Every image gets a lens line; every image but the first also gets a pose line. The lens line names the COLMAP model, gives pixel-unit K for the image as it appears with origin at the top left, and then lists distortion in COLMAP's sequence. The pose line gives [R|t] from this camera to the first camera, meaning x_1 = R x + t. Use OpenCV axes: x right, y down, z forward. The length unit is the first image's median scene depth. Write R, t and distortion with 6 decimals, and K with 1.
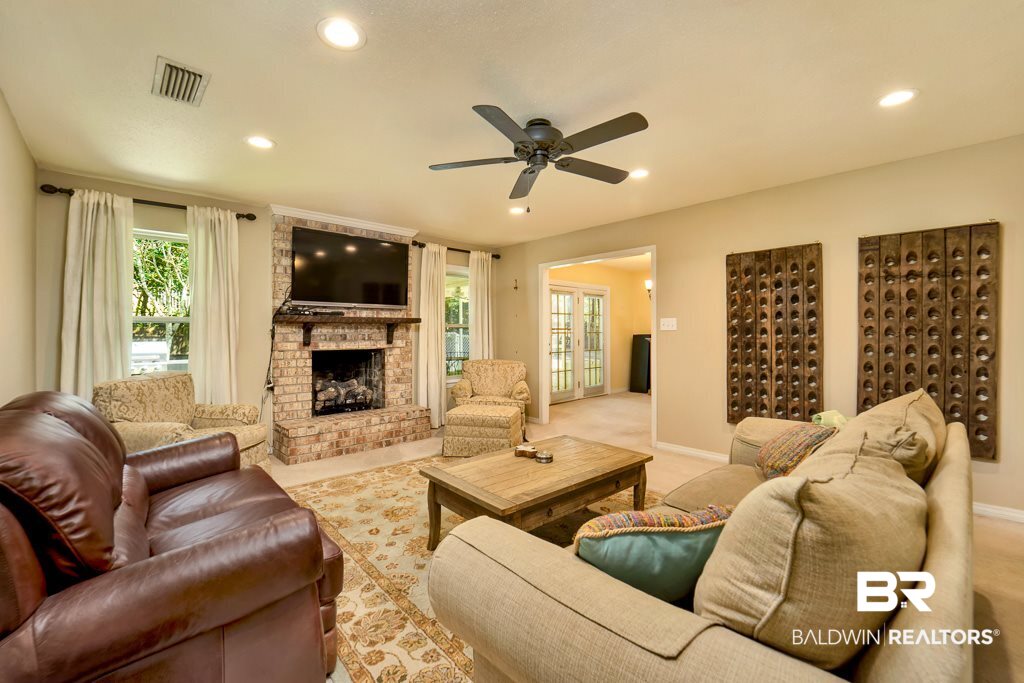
lens RADIAL K [[434.4, 0, 511.6], [0, 434.4, 337.0], [0, 0, 1]] dist [-0.004396, -0.000594]
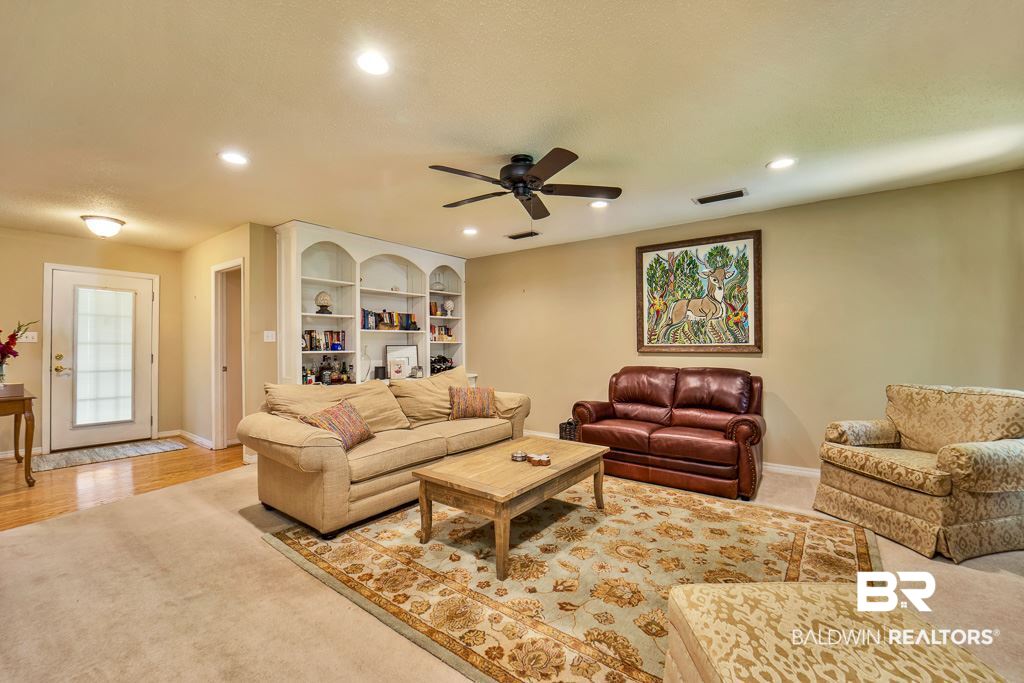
lens RADIAL K [[434.4, 0, 509.5], [0, 434.4, 341.0], [0, 0, 1]] dist [-0.004396, -0.000594]
pose [[-0.986715, -0.002959, -0.162434, 0.270542], [-0.002995, 0.999996, -0.000026, -0.004703], [0.162434, 0.000461, -0.986719, 2.063582]]
